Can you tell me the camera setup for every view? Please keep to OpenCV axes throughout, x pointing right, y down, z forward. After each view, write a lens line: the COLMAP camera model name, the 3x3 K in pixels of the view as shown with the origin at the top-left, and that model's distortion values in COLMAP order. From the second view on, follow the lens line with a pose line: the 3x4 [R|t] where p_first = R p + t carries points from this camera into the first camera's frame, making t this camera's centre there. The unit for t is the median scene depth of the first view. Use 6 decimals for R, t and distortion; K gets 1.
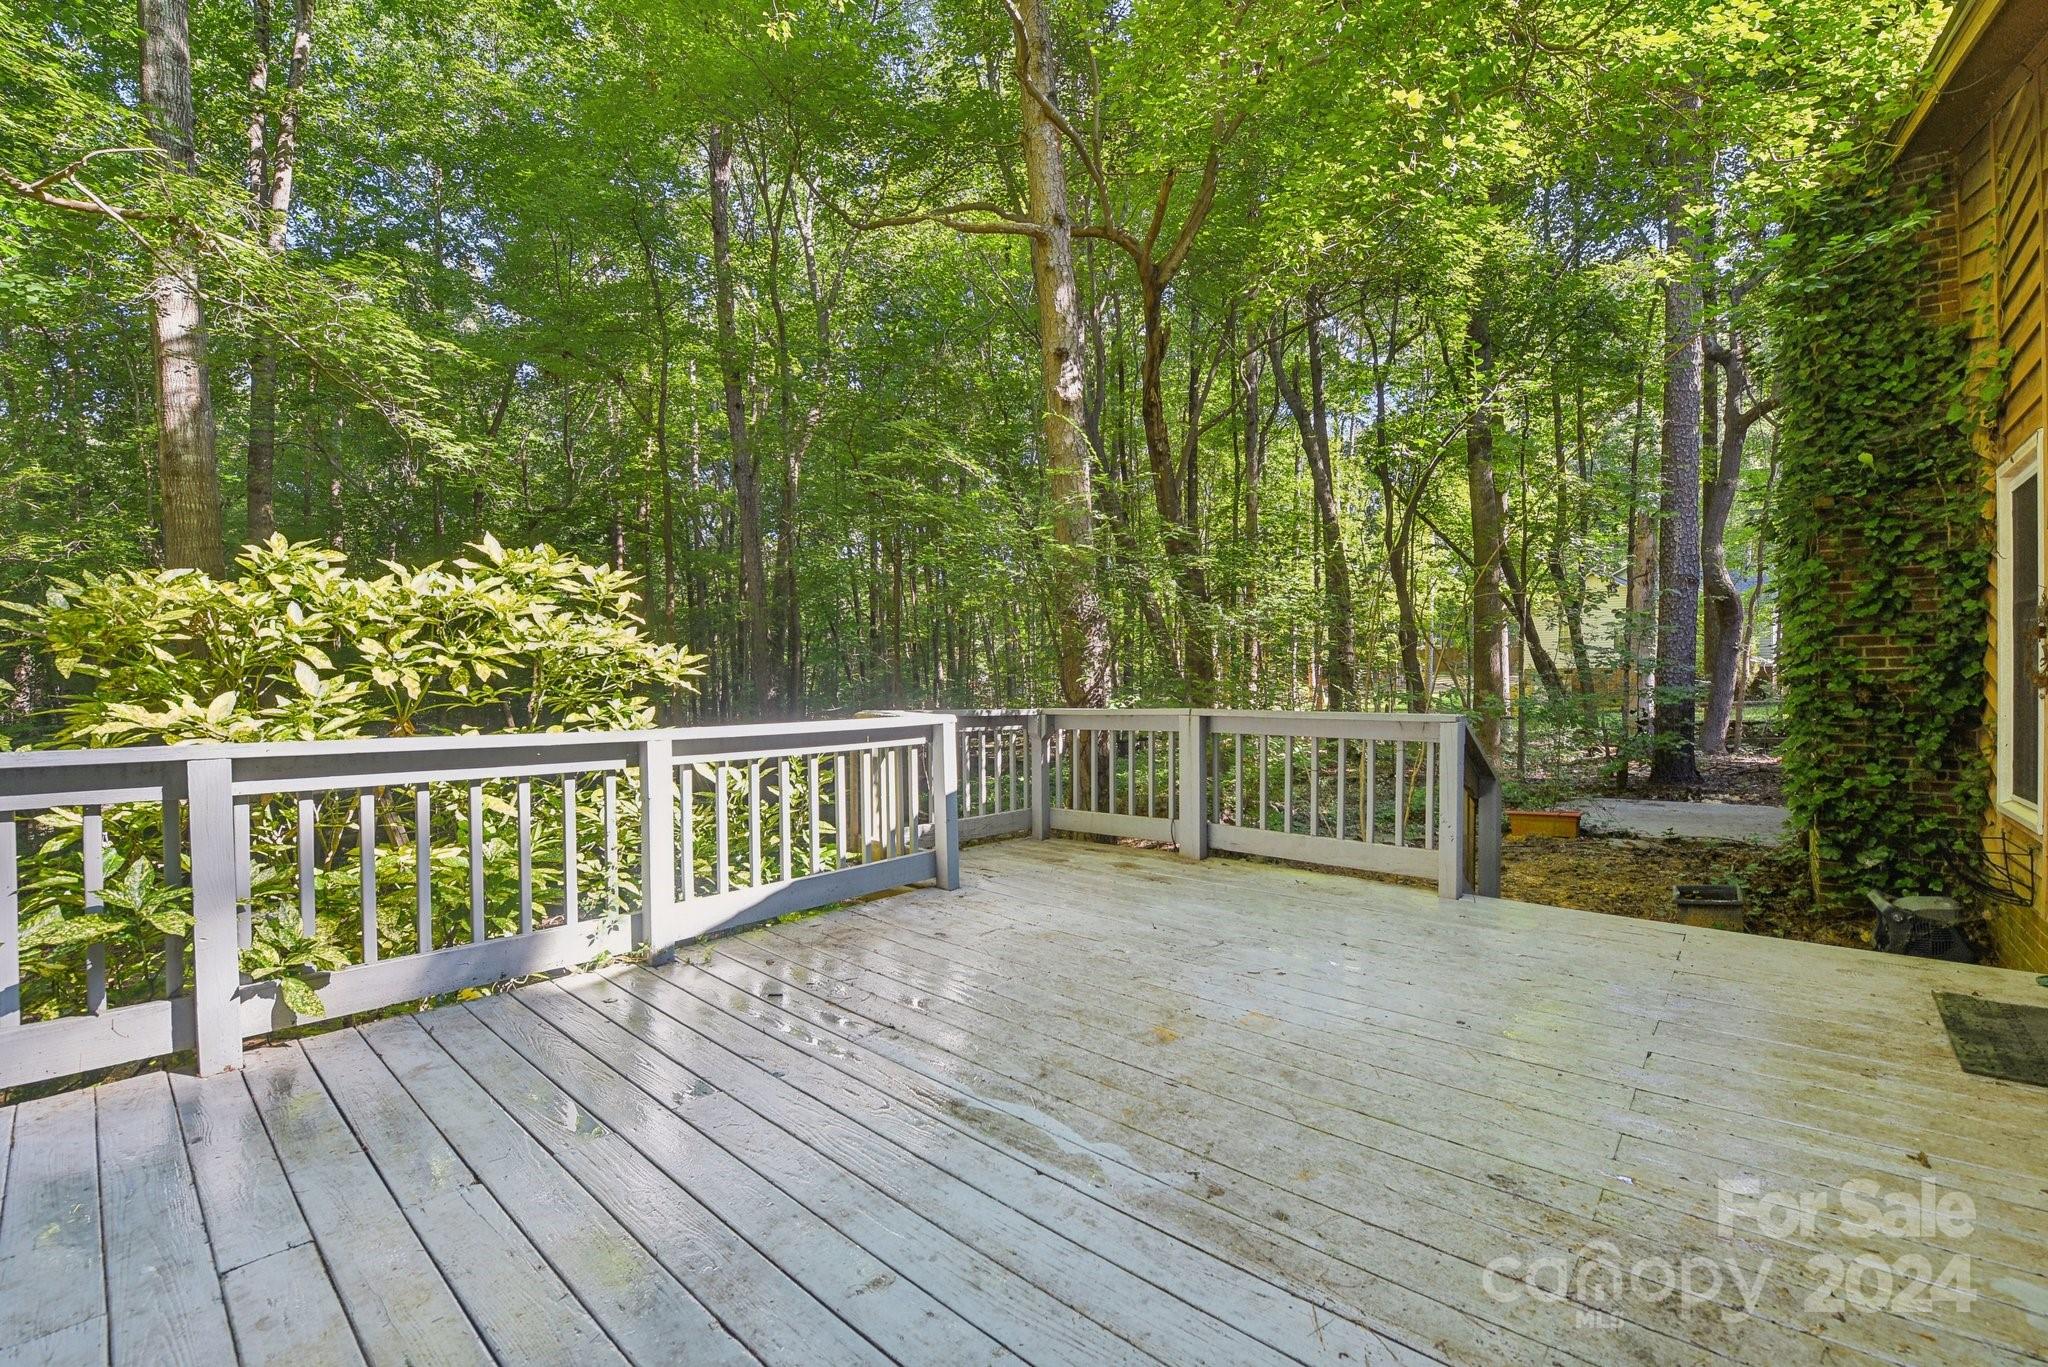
lens RADIAL K [[867.6, 0, 1020.4], [0, 867.6, 687.2], [0, 0, 1]] dist [-0.000449, -0.000097]
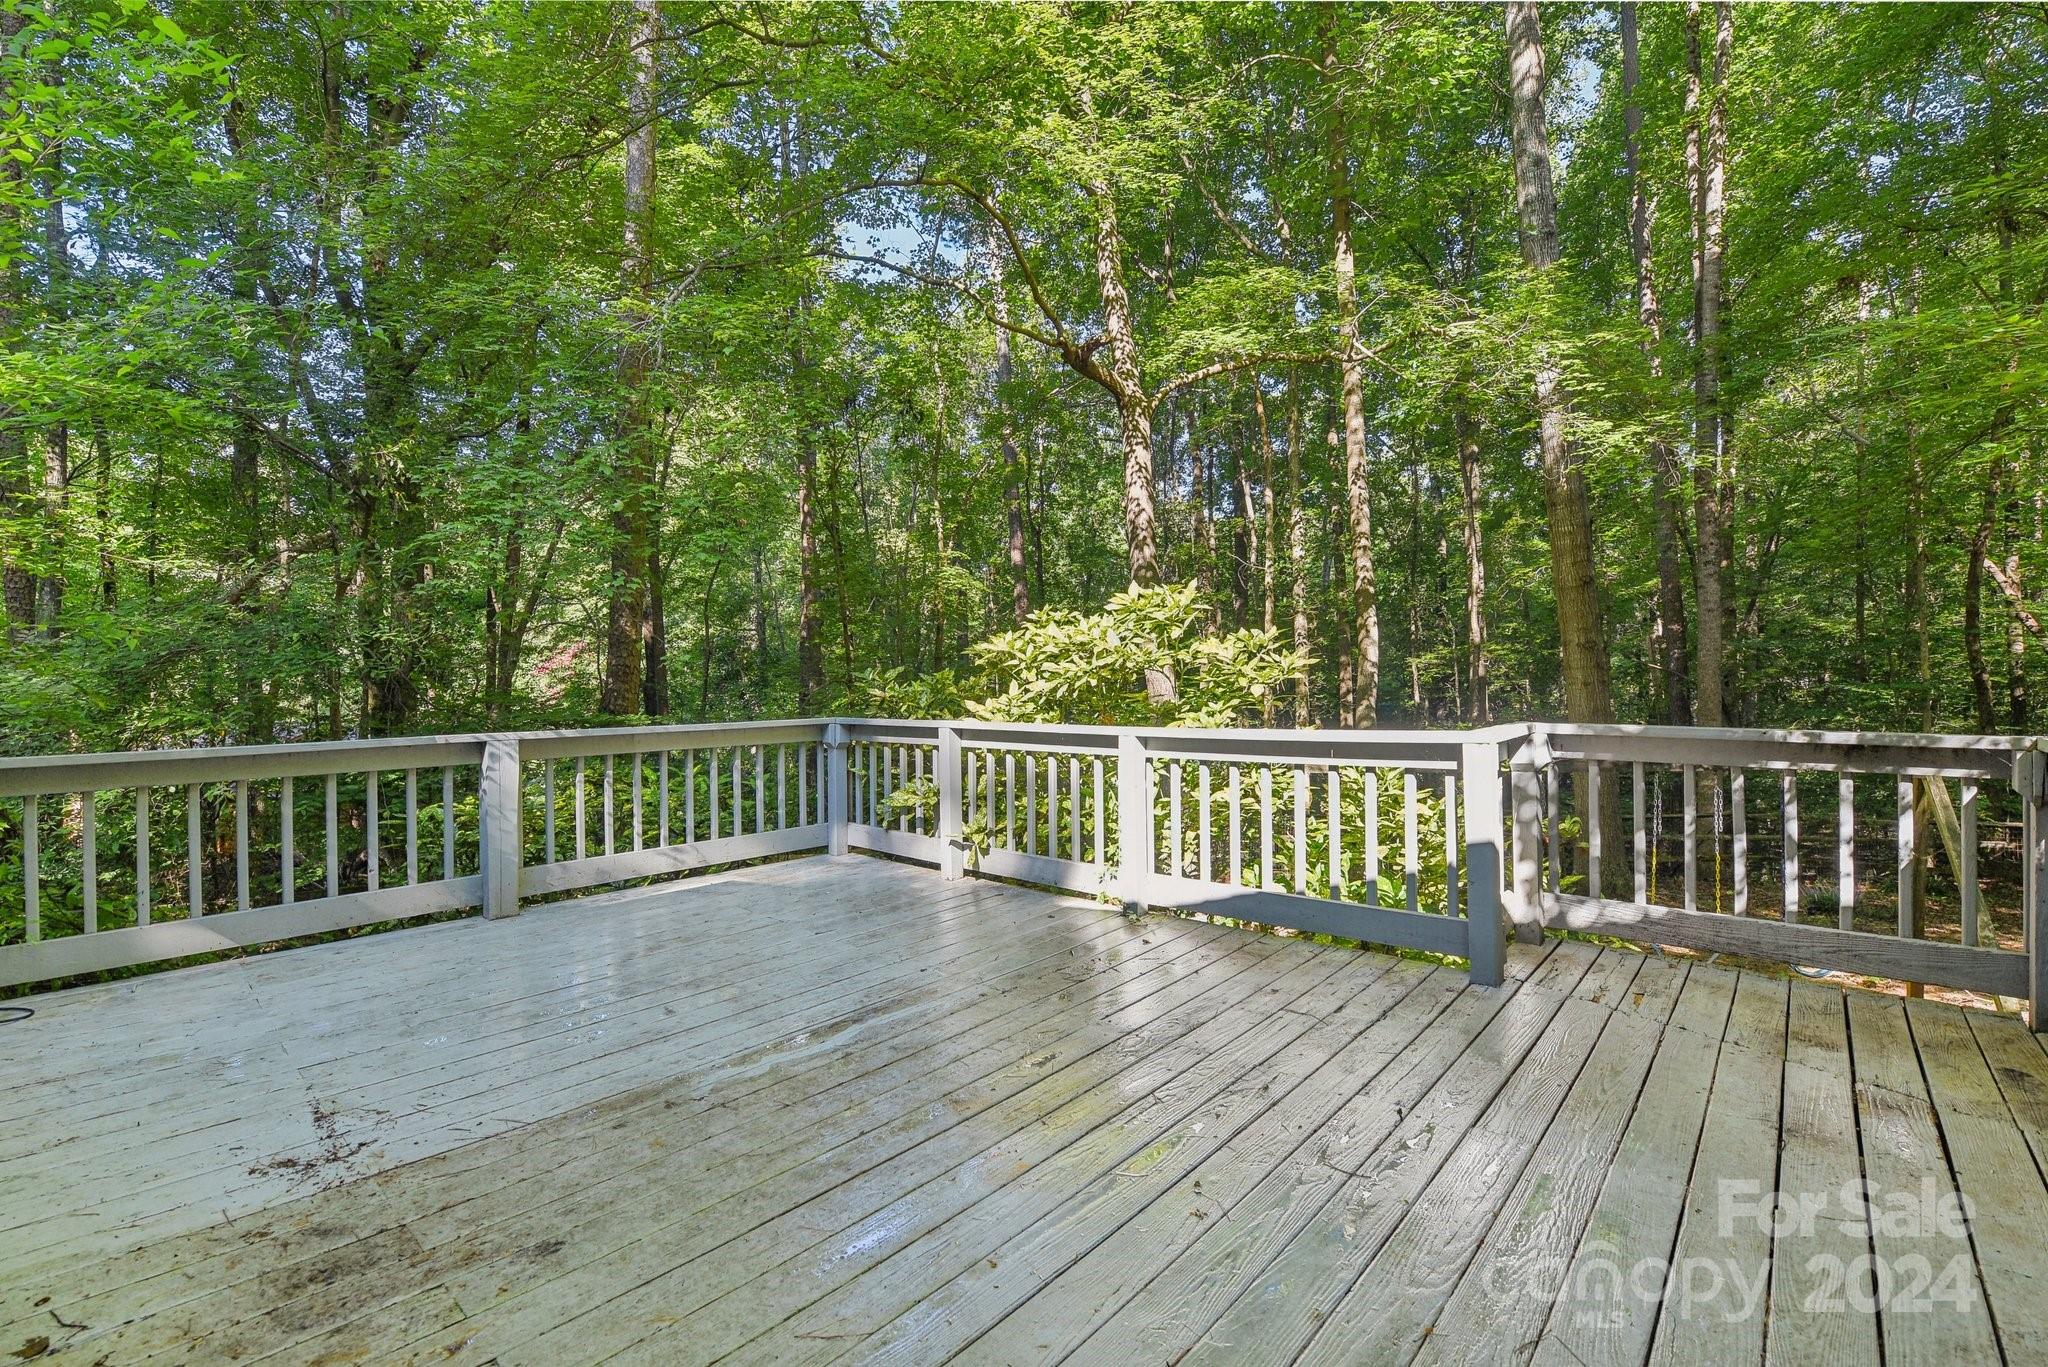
lens RADIAL K [[867.6, 0, 1020.4], [0, 867.6, 687.2], [0, 0, 1]] dist [-0.000449, -0.000097]
pose [[-0.012868, 0.001694, -0.999916, 1.031033], [0.013972, 0.999901, 0.001514, -0.017614], [0.999820, -0.013951, -0.012891, 1.065549]]
